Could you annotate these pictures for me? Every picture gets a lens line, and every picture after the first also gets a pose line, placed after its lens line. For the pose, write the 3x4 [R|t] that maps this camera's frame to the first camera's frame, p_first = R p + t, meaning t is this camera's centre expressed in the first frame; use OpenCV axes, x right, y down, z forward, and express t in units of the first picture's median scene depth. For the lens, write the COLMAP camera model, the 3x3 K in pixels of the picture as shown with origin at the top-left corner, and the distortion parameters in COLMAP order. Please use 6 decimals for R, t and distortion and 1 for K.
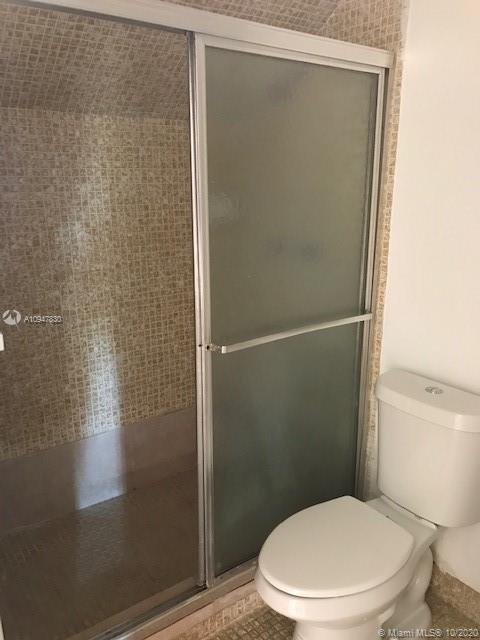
lens RADIAL K [[529.4, 0, 239.8], [0, 529.4, 316.0], [0, 0, 1]] dist [0.036550, -0.039686]
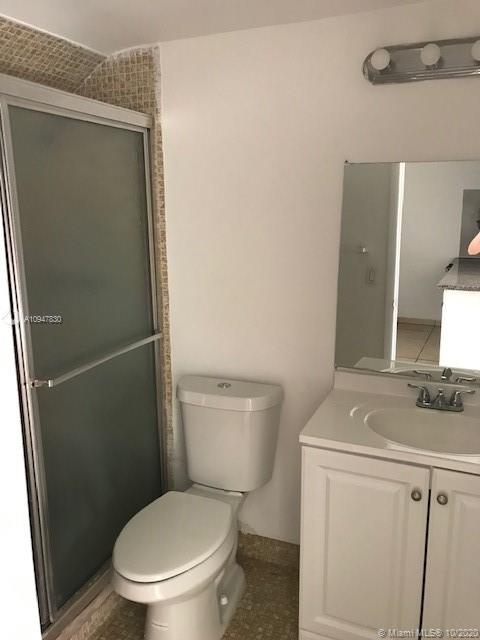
lens RADIAL K [[529.4, 0, 238.3], [0, 529.4, 317.4], [0, 0, 1]] dist [0.036550, -0.039686]
pose [[0.857324, -0.121038, 0.500345, -0.192281], [0.146843, 0.989083, -0.012341, 0.001340], [-0.493389, 0.084052, 0.865738, -0.097894]]
